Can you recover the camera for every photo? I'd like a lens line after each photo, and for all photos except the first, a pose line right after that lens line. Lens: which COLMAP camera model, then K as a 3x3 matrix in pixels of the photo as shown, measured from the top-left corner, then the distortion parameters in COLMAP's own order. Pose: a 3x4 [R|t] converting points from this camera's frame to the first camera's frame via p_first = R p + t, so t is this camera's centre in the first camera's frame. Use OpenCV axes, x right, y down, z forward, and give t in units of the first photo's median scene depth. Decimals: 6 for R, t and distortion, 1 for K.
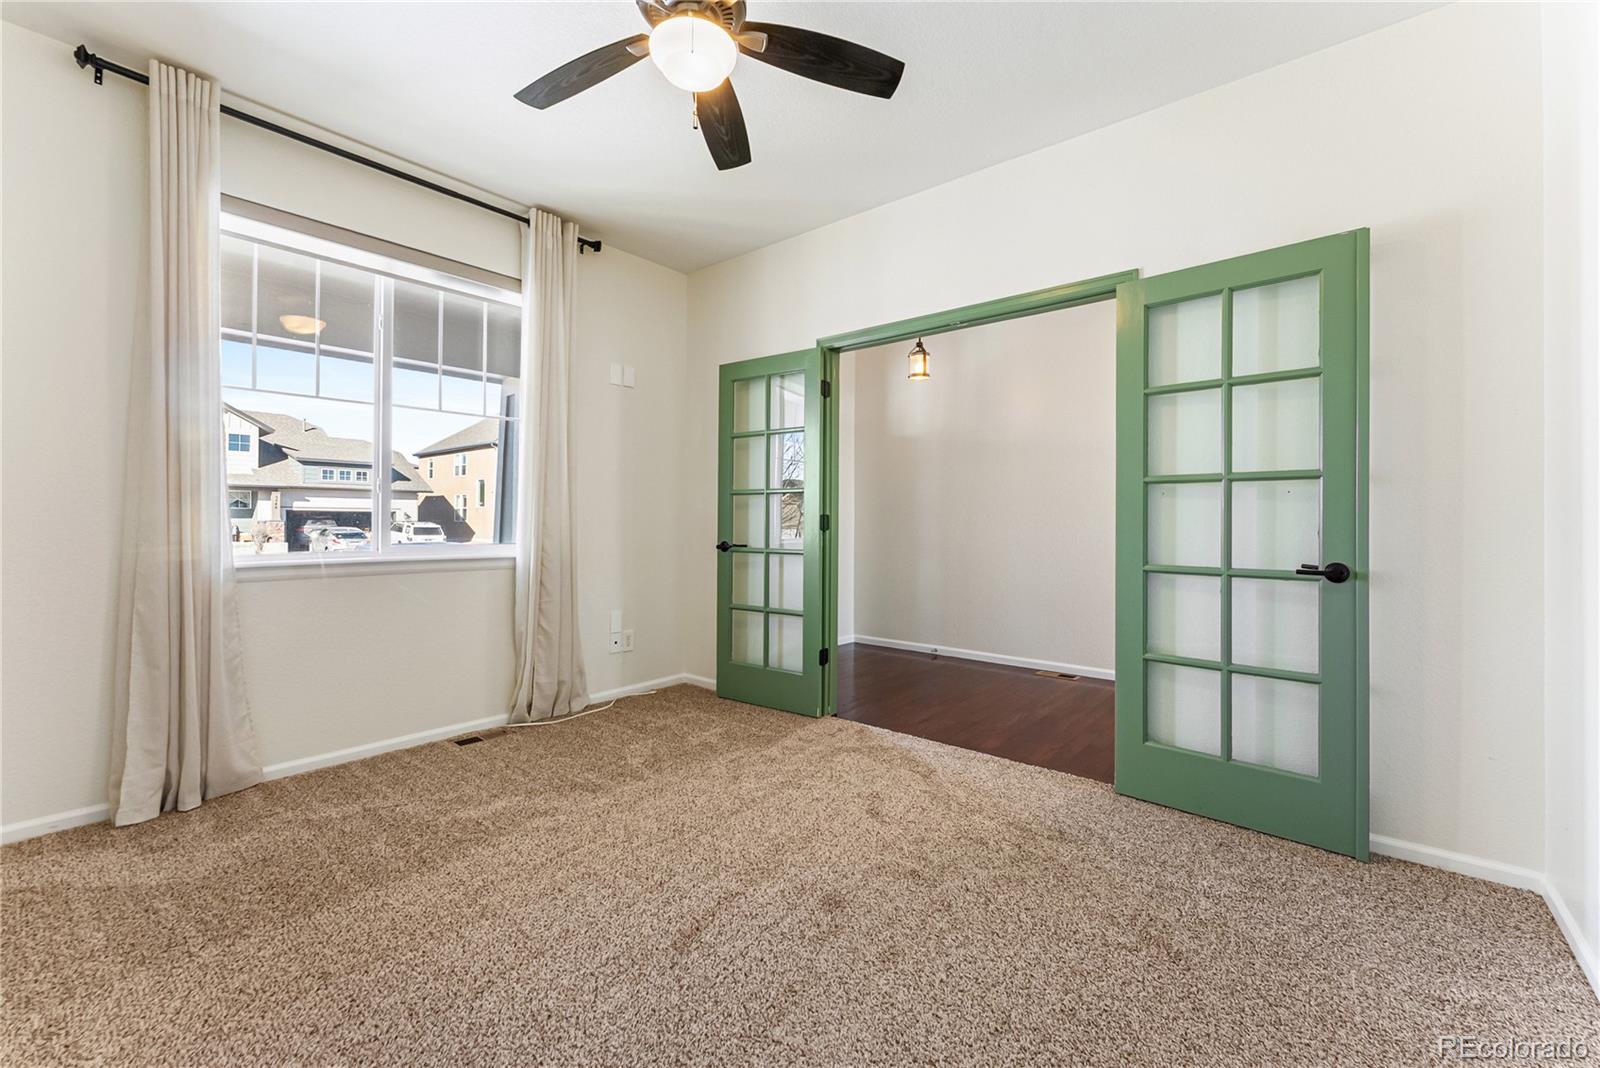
lens RADIAL K [[647.7, 0, 816.5], [0, 647.7, 519.0], [0, 0, 1]] dist [0.000292, -0.000536]
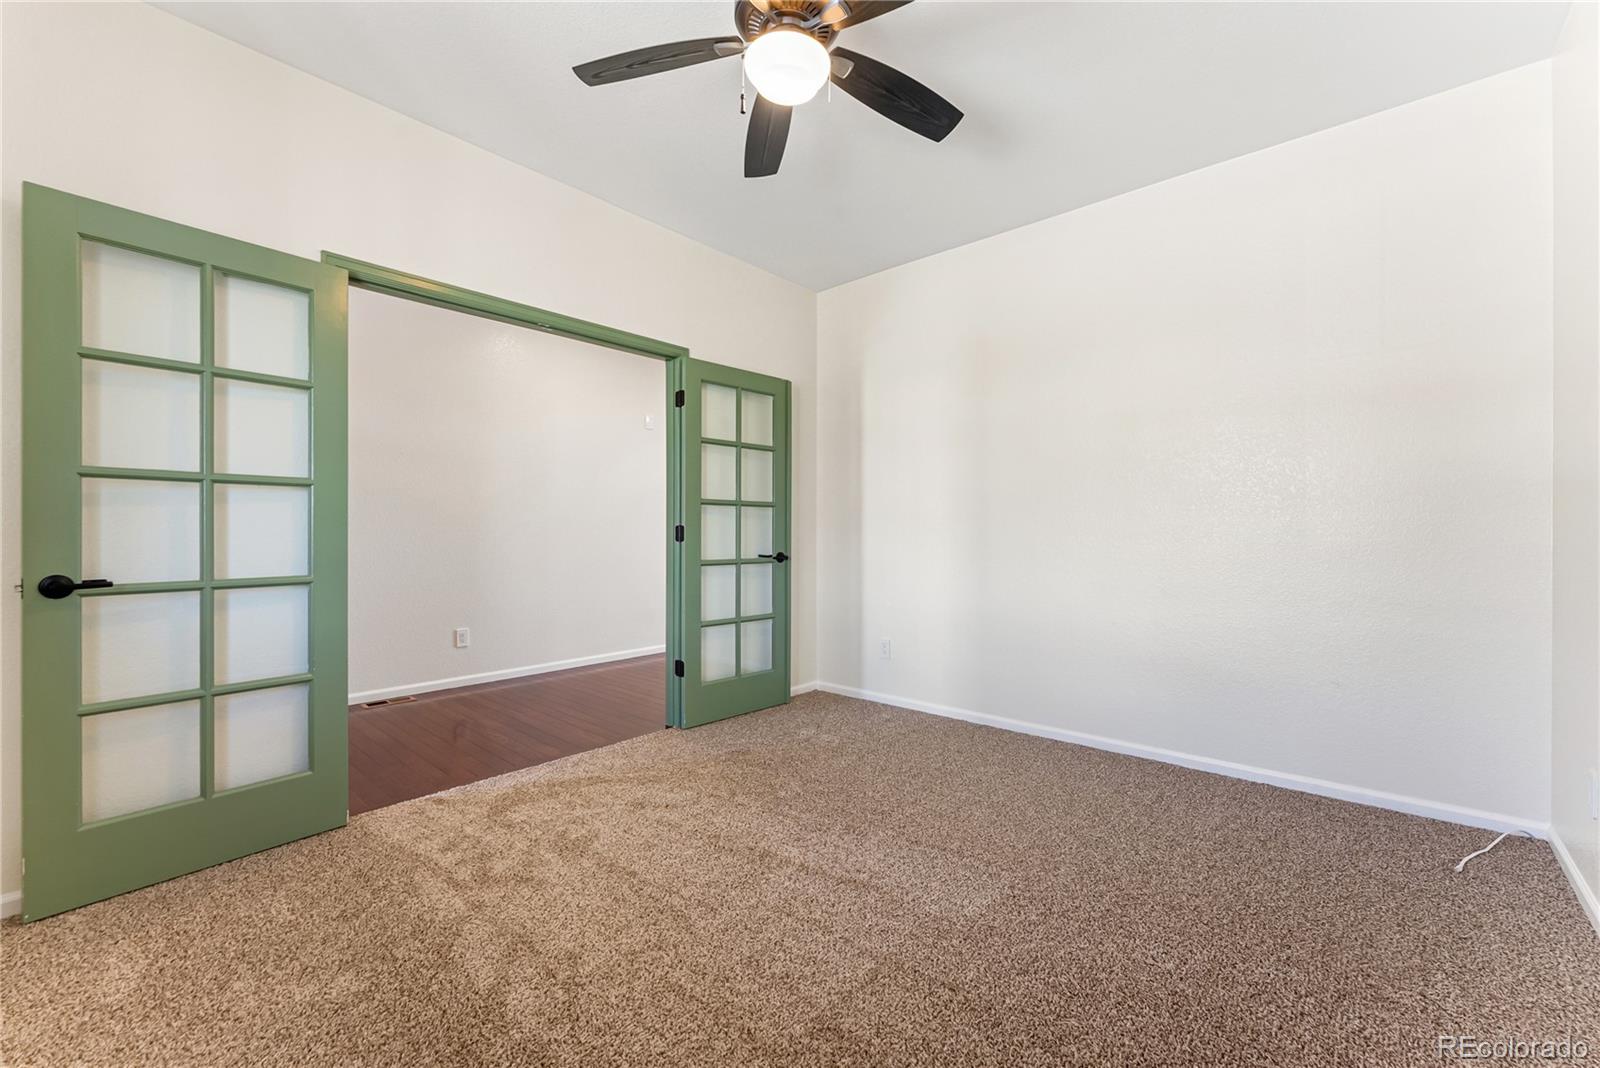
lens RADIAL K [[647.7, 0, 816.2], [0, 647.7, 538.9], [0, 0, 1]] dist [0.000292, -0.000536]
pose [[0.033733, -0.016538, 0.999294, -0.911430], [-0.004423, 0.999851, 0.016697, -0.003172], [-0.999421, -0.004983, 0.033655, 0.696831]]
